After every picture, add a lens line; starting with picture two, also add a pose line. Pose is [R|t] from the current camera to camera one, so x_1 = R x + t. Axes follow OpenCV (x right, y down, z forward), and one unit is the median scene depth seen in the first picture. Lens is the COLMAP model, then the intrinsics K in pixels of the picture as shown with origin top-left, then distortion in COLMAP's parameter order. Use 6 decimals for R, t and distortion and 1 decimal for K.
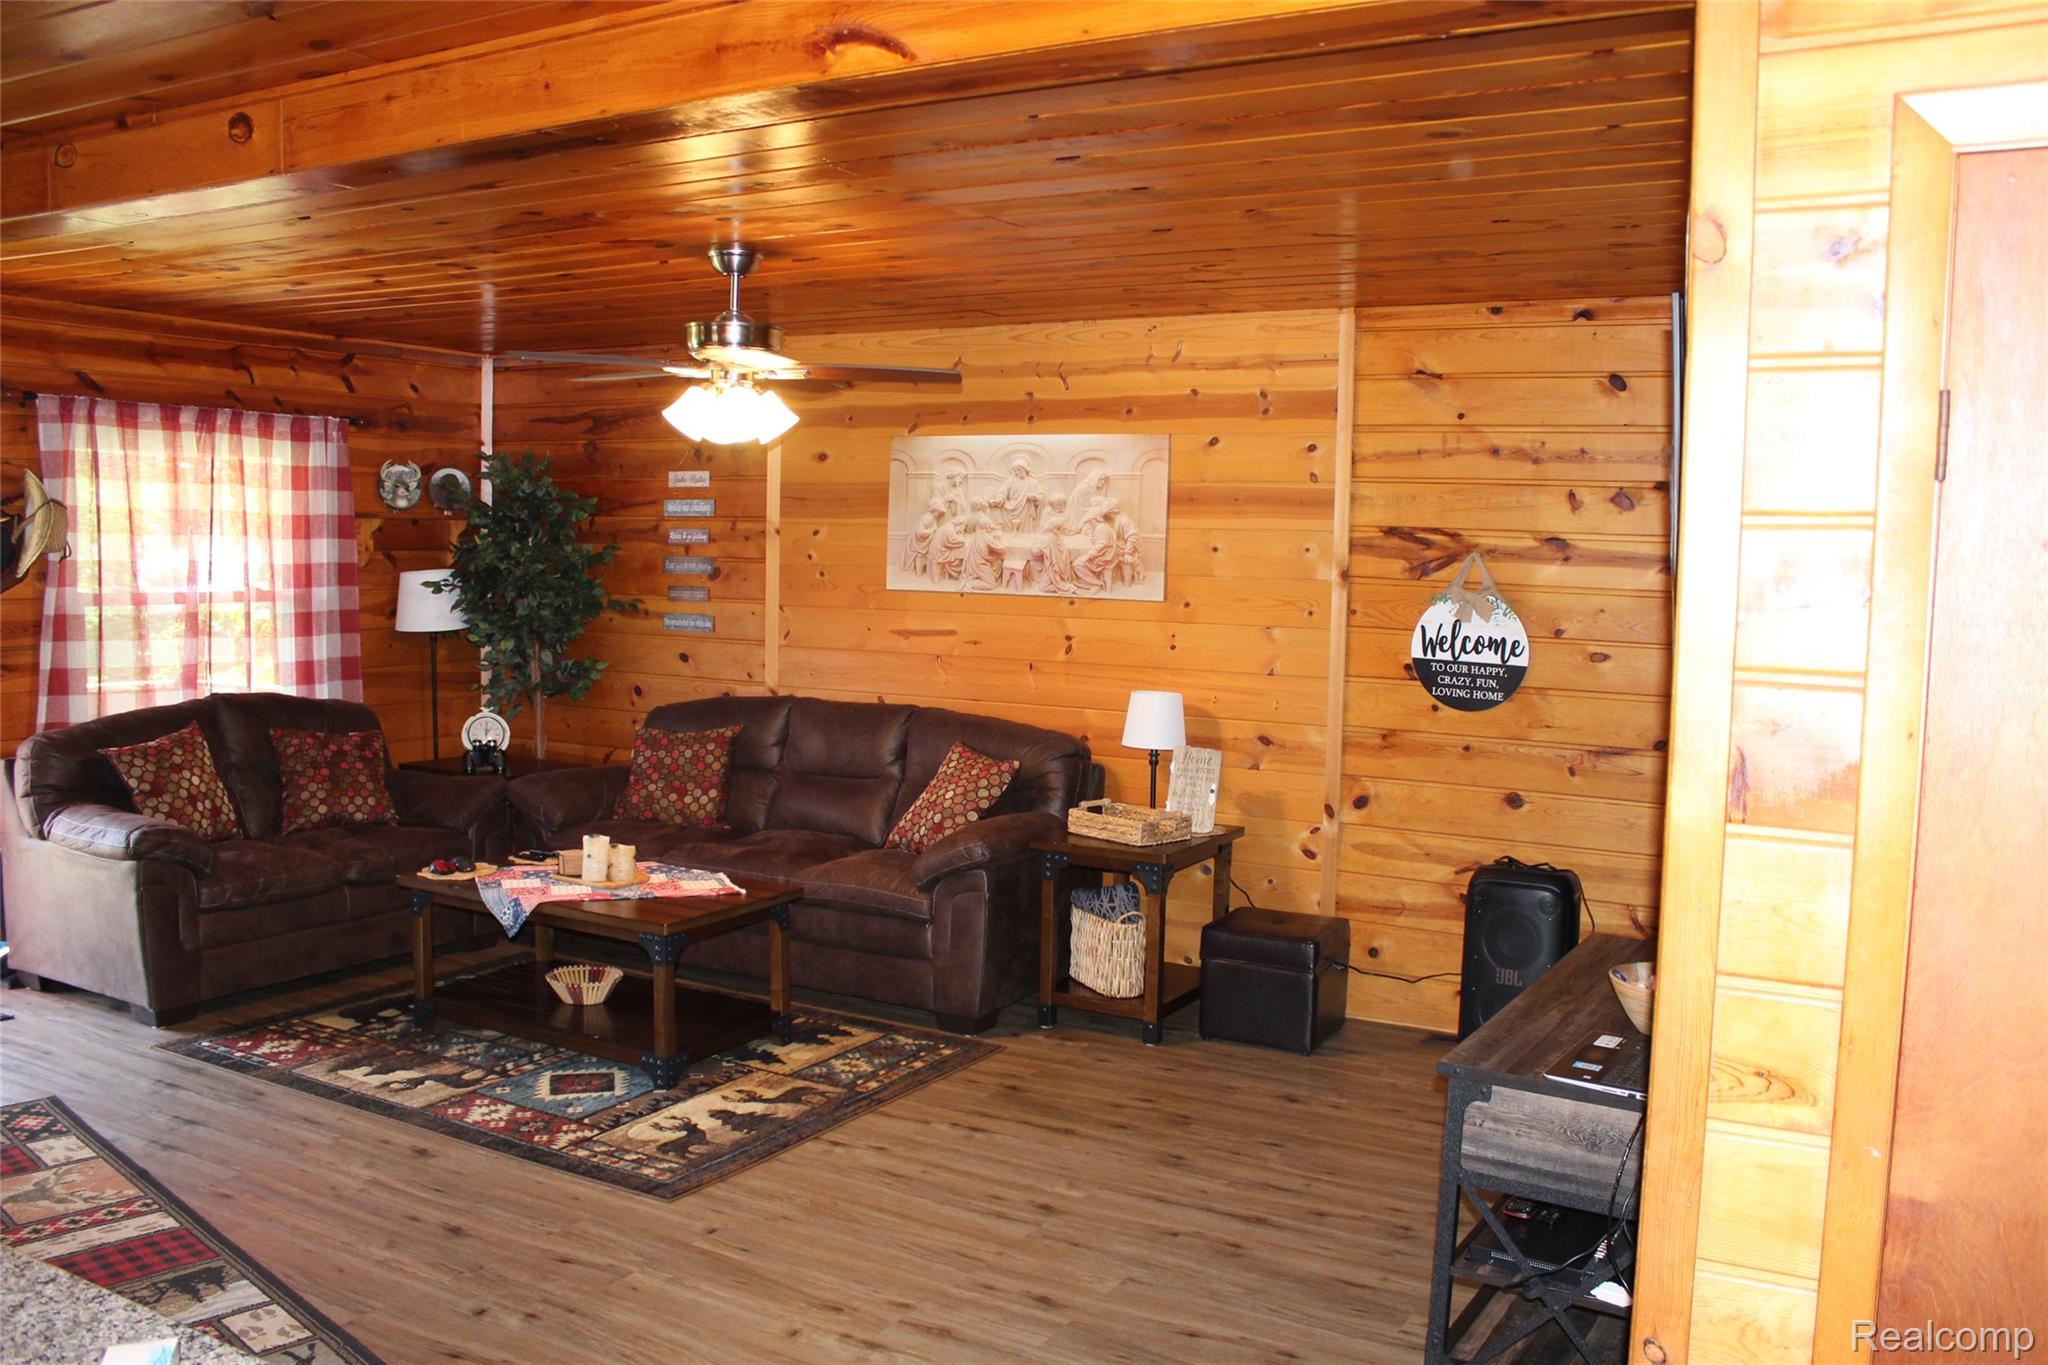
lens RADIAL K [[1705.1, 0, 1021.6], [0, 1705.1, 717.3], [0, 0, 1]] dist [-0.160956, 0.134517]
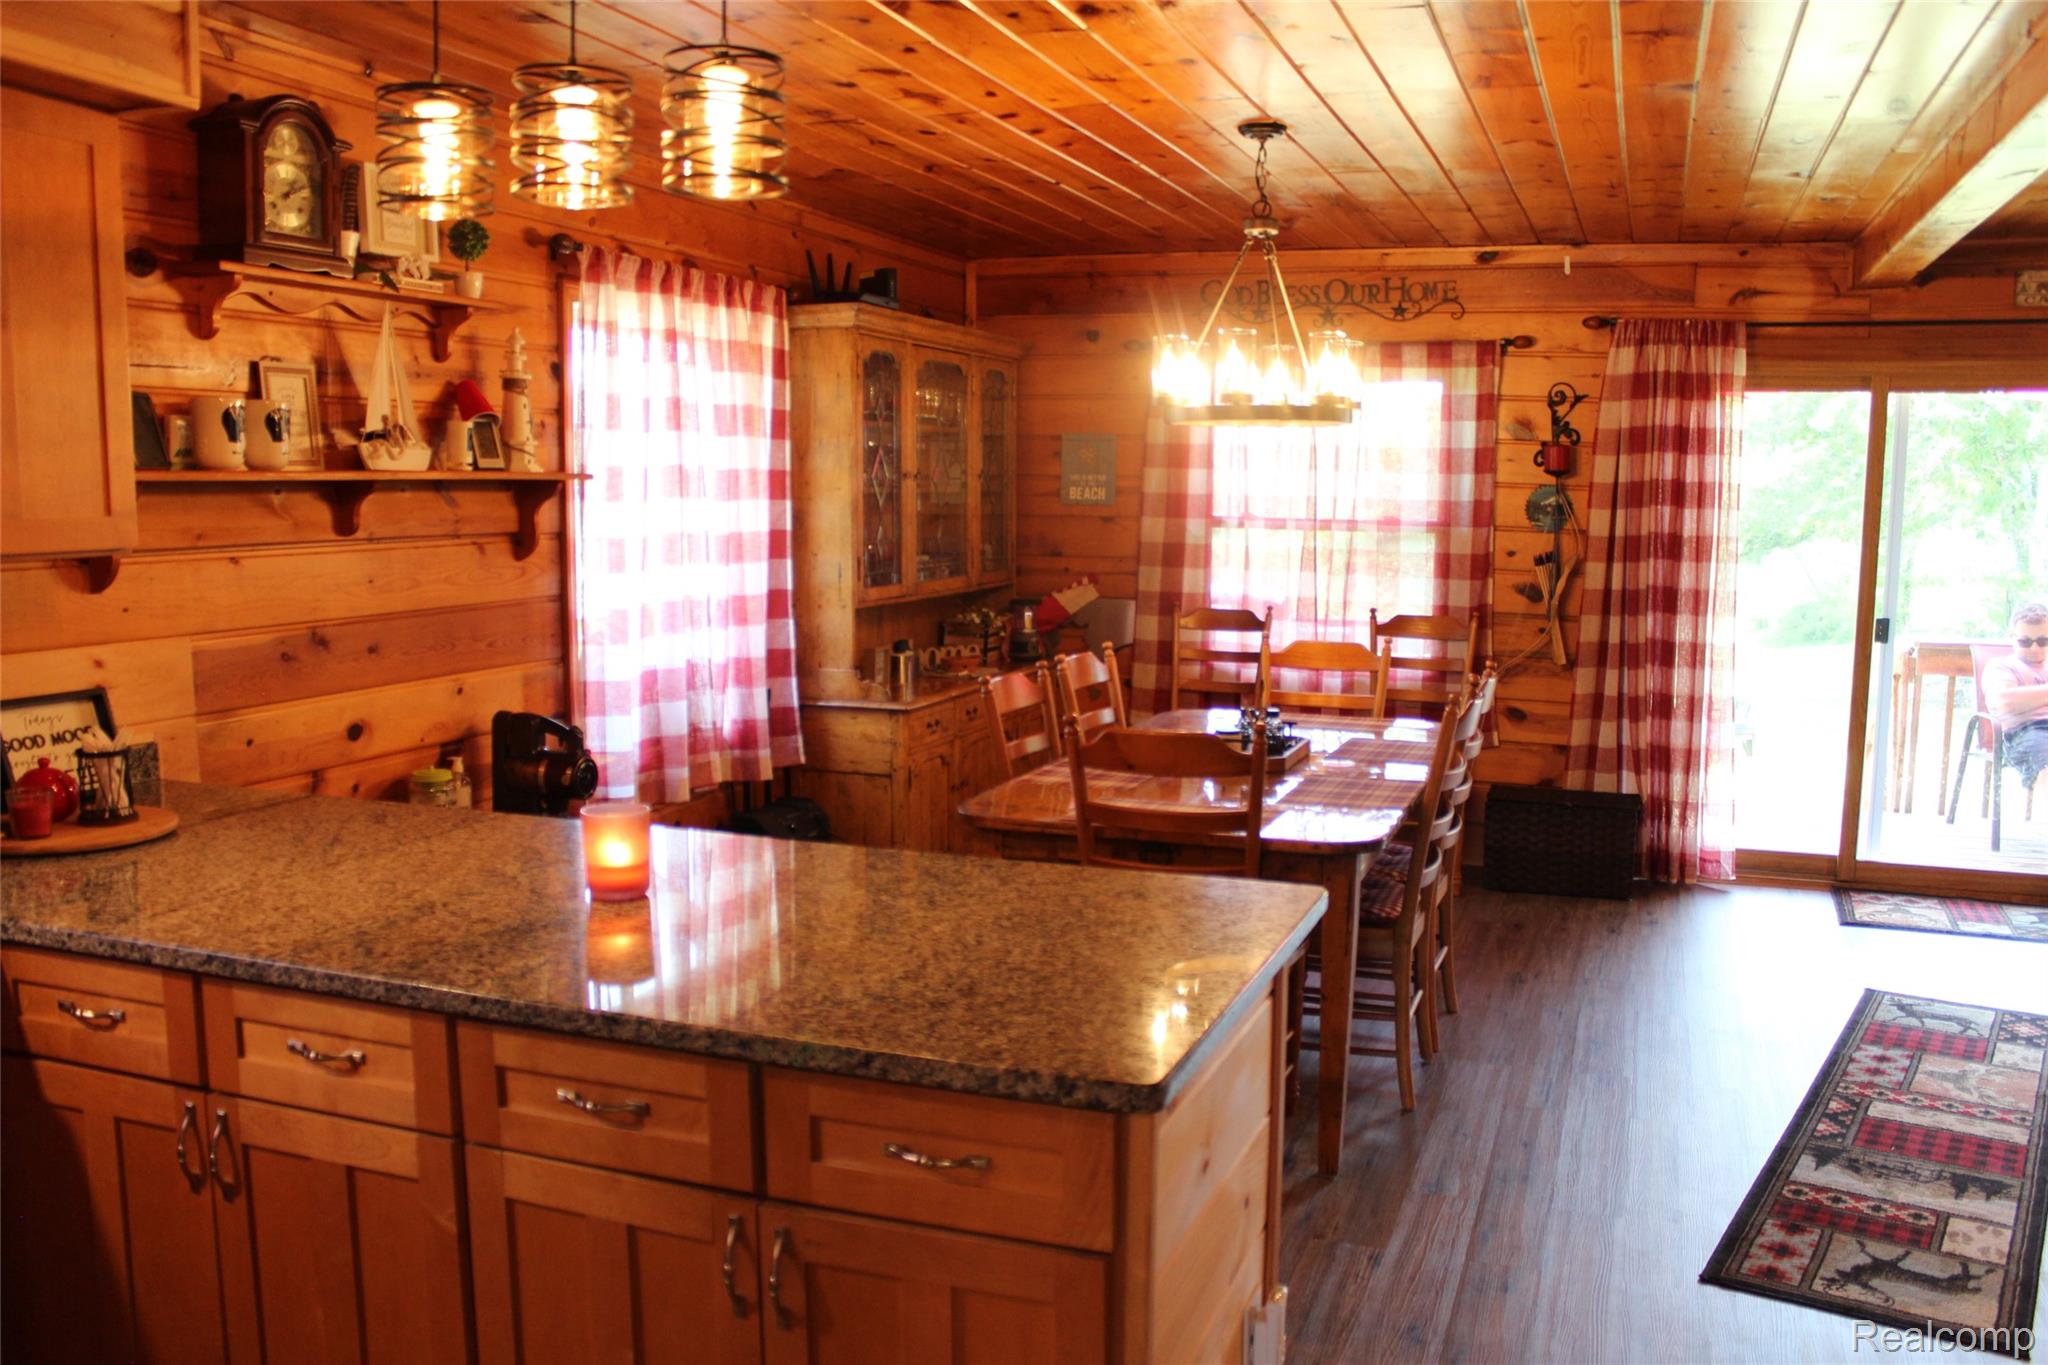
lens RADIAL K [[1705.1, 0, 1038.4], [0, 1705.1, 696.7], [0, 0, 1]] dist [-0.160956, 0.134517]
pose [[0.178510, 0.103100, -0.978522, 0.225830], [-0.106898, 0.990641, 0.084876, 0.013739], [0.978114, 0.089451, 0.187860, 0.137744]]
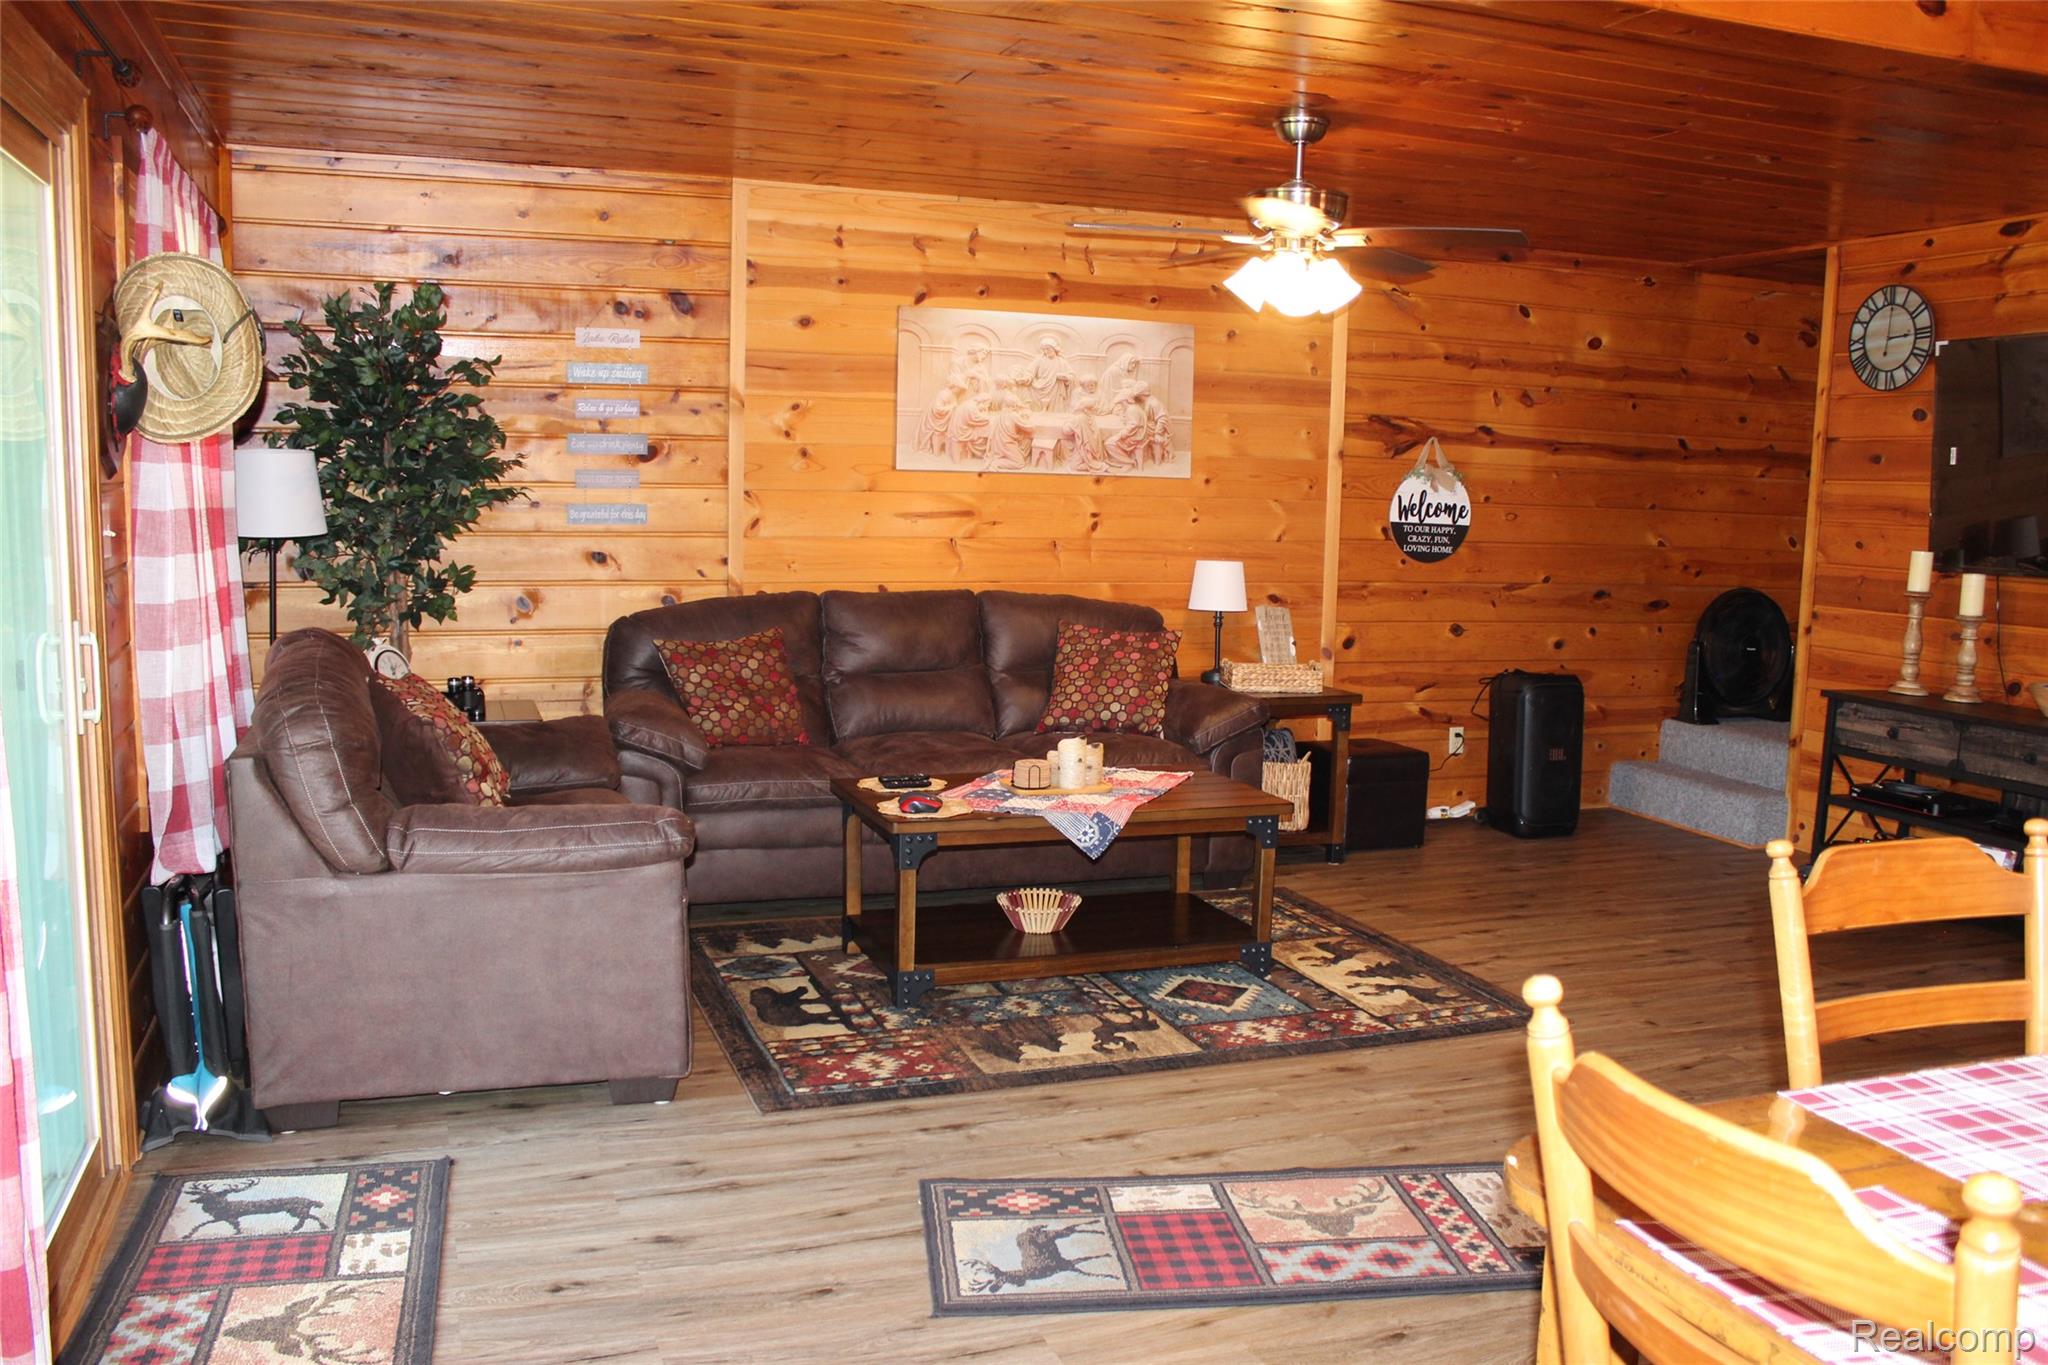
lens RADIAL K [[1705.1, 0, 1013.9], [0, 1705.1, 701.6], [0, 0, 1]] dist [-0.160956, 0.134517]
pose [[0.641267, -0.104219, 0.760207, -0.930845], [0.069371, 0.994550, 0.077828, -0.020473], [-0.764176, 0.002828, 0.645002, 0.430549]]
